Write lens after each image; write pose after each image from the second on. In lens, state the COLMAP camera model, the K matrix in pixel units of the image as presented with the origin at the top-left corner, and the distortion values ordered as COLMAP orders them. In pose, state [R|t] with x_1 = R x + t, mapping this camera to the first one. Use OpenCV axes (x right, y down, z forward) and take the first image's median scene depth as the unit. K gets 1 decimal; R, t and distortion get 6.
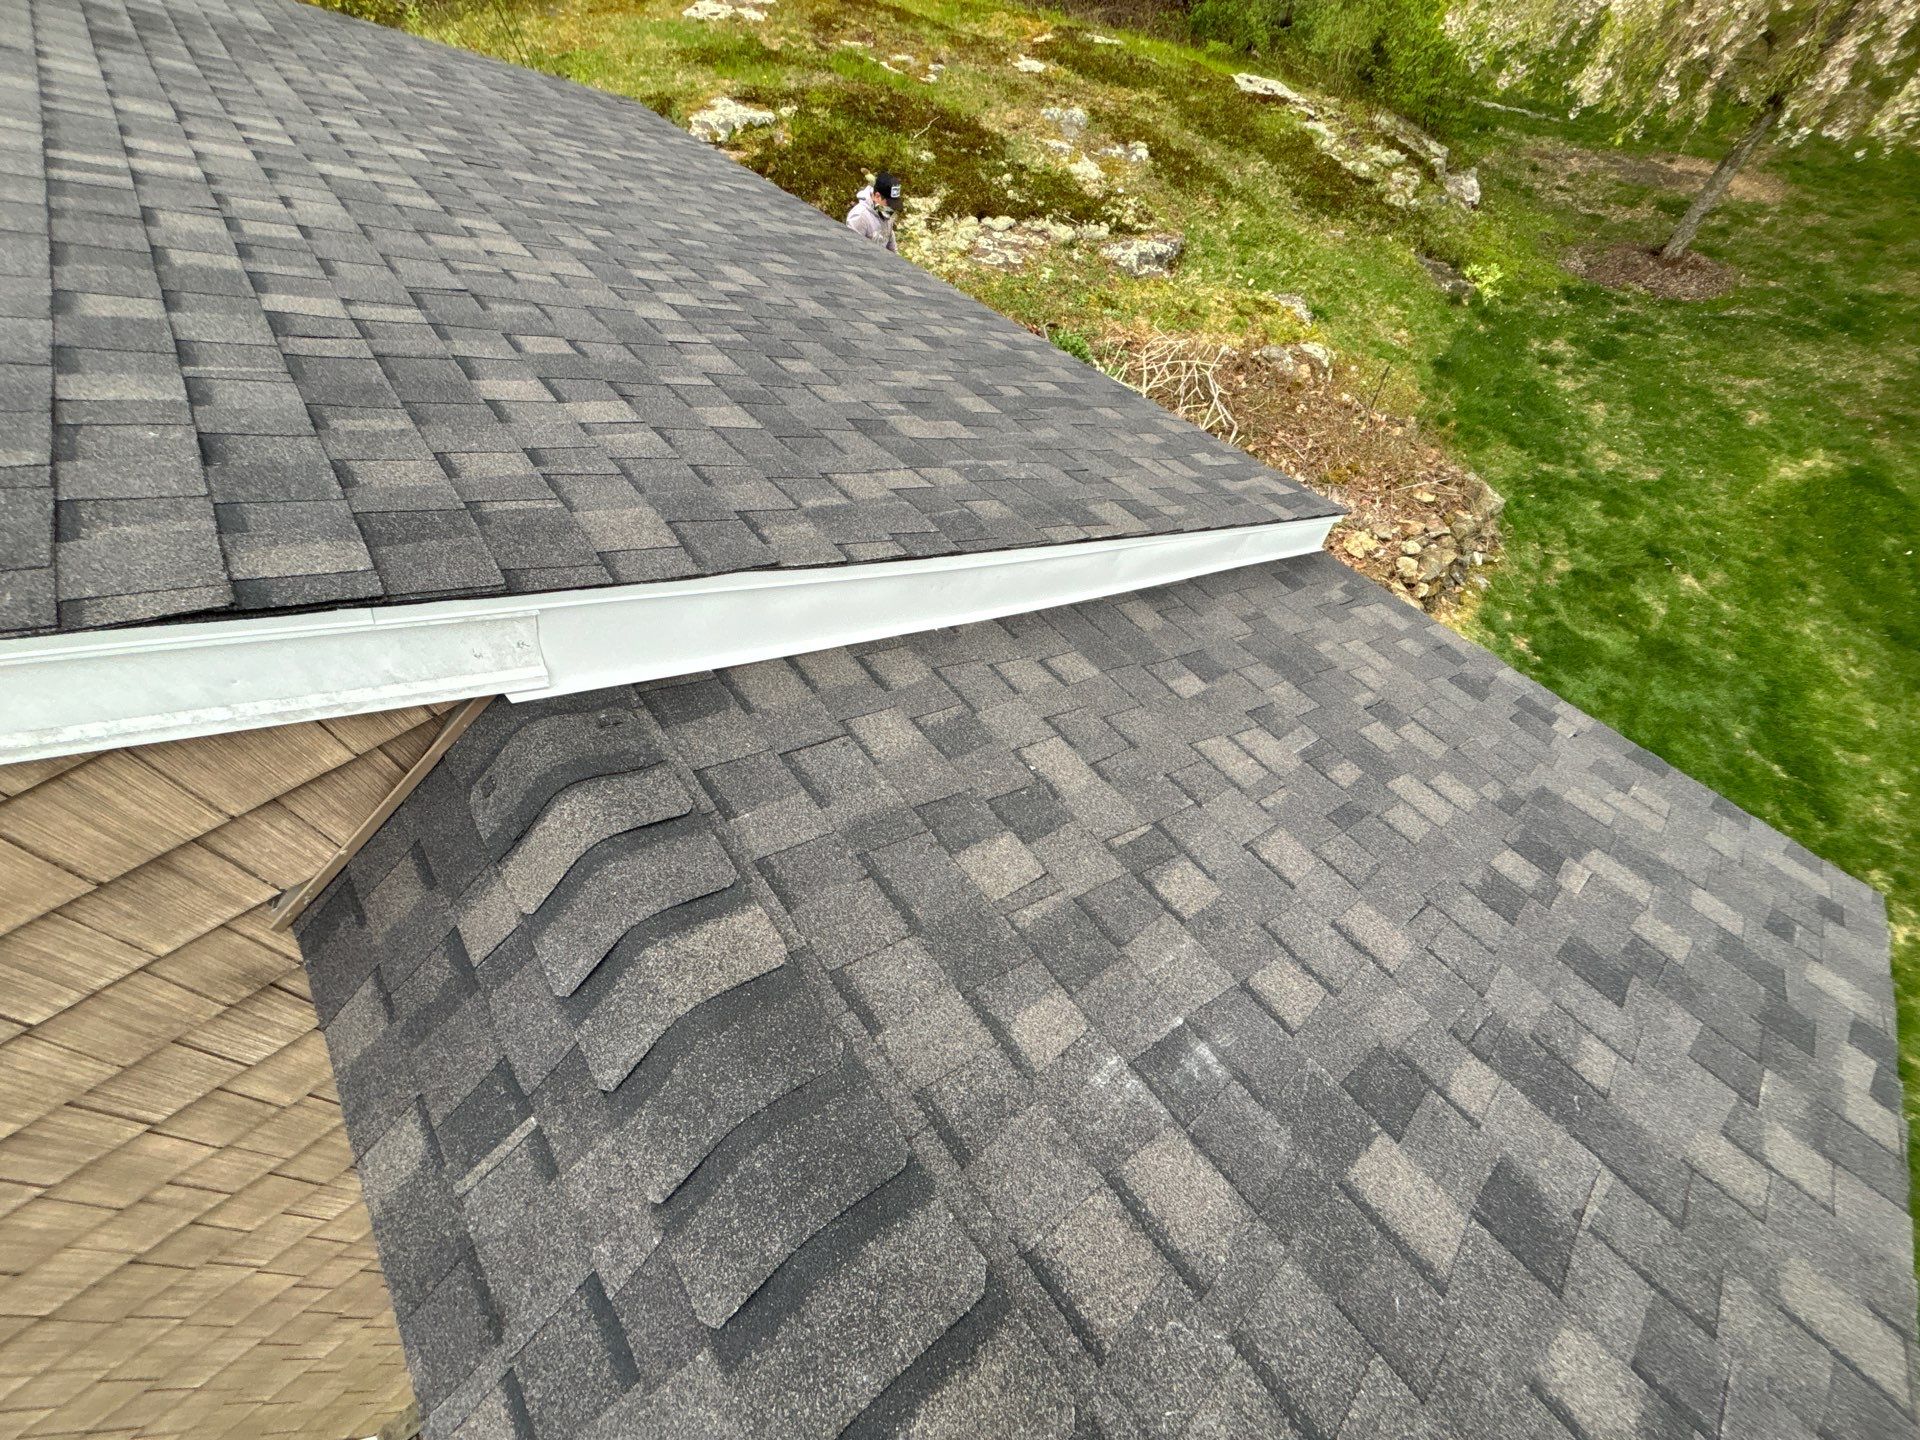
lens RADIAL K [[753.4, 0, 960.0], [0, 753.4, 720.0], [0, 0, 1]] dist [-0.001985, -0.000285]
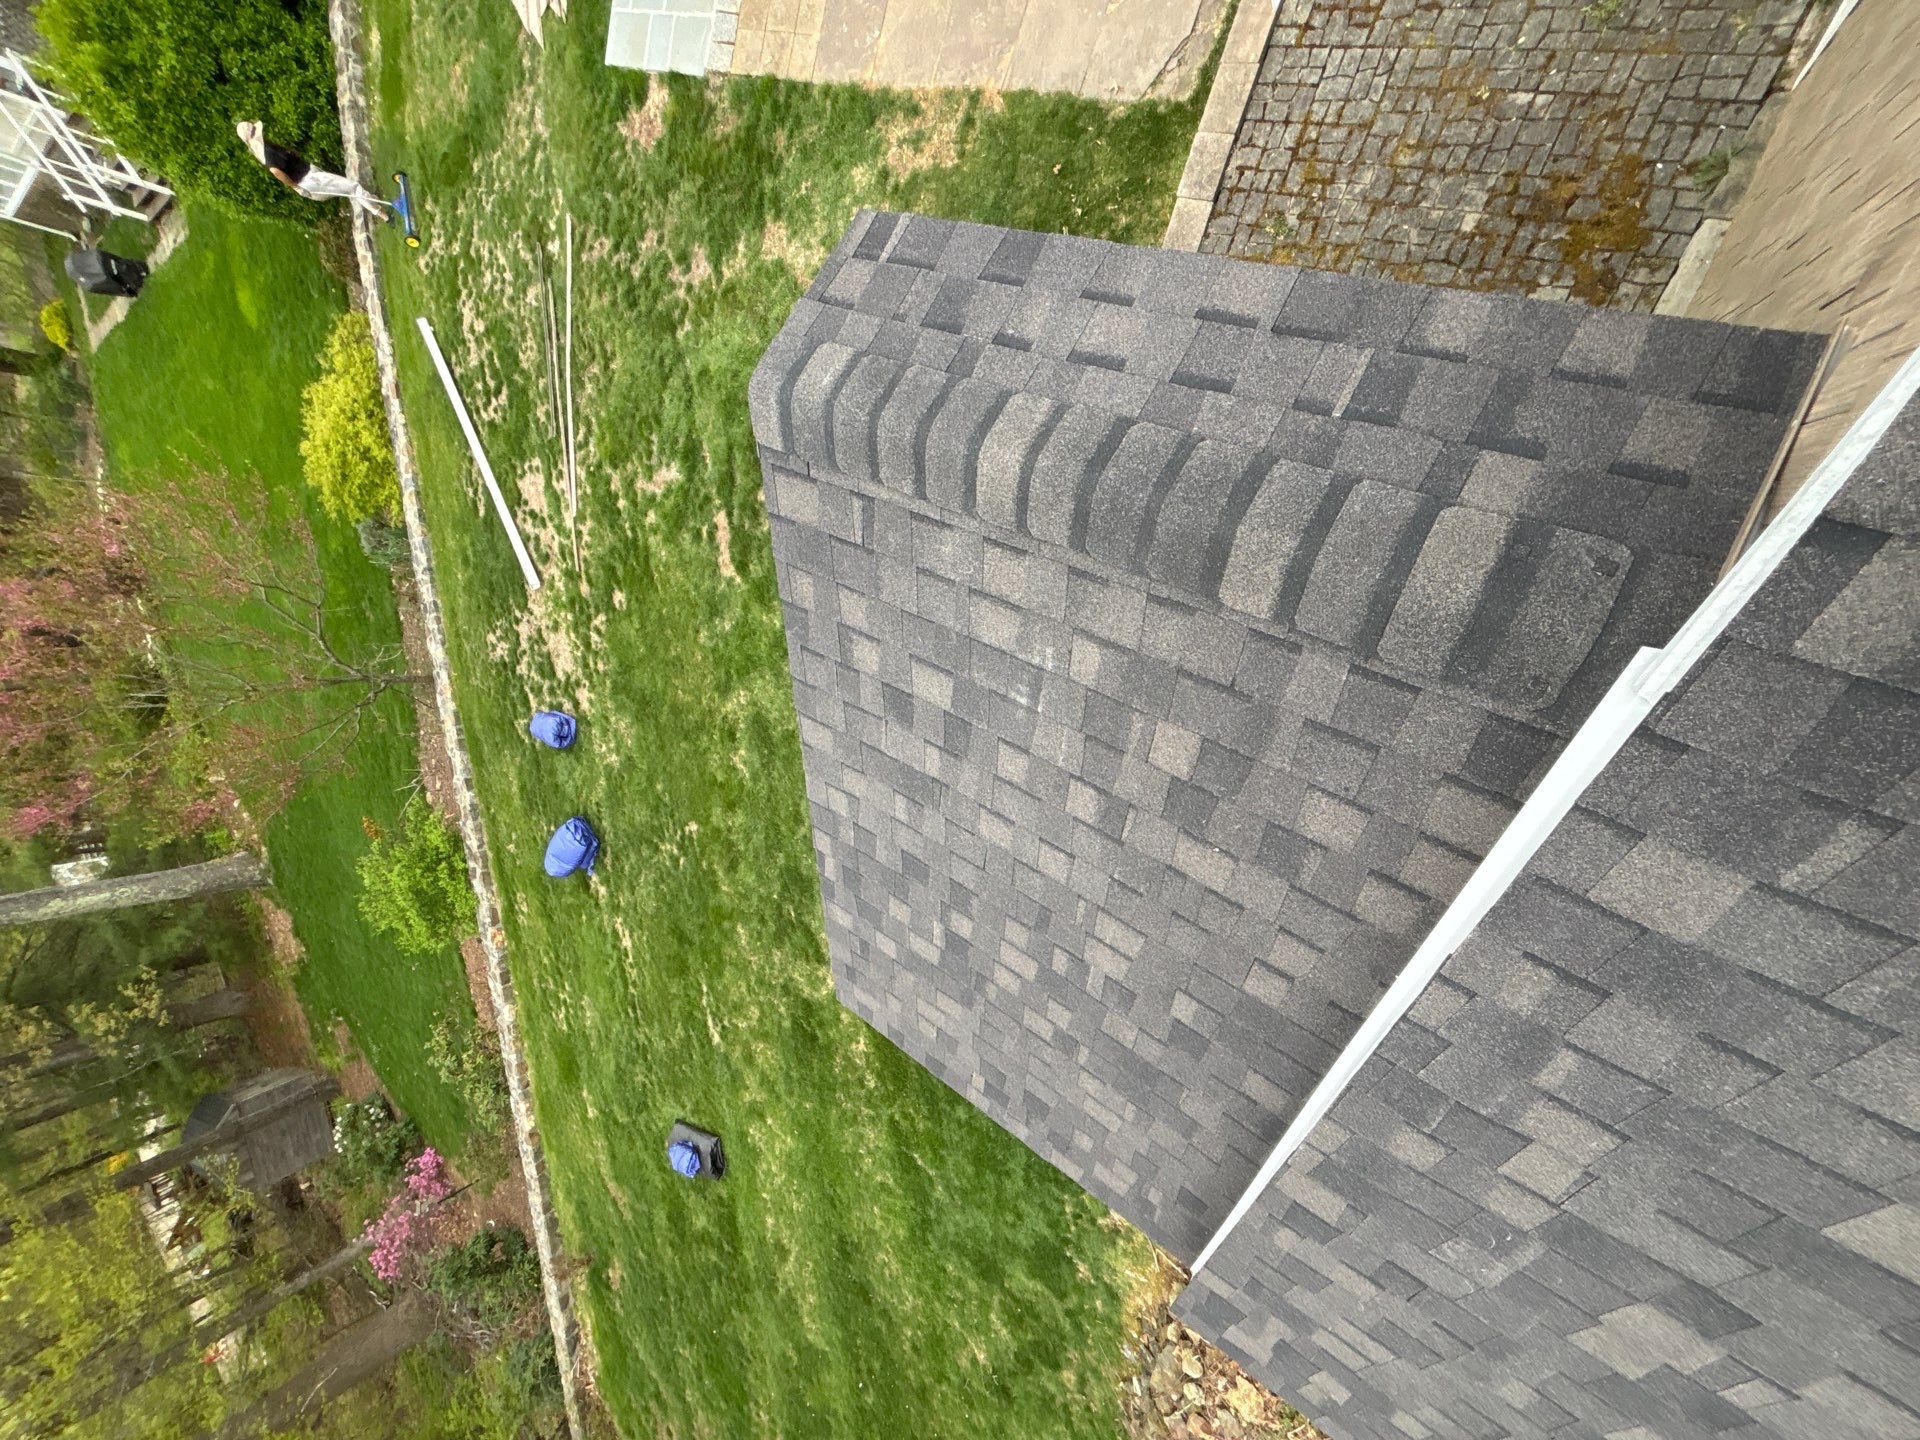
lens RADIAL K [[753.4, 0, 960.0], [0, 753.4, 720.0], [0, 0, 1]] dist [-0.001985, -0.000285]
pose [[-0.680419, 0.466951, 0.564790, -0.412155], [-0.054542, -0.800835, 0.596397, -0.479166], [0.730791, 0.374995, 0.570372, -0.062193]]
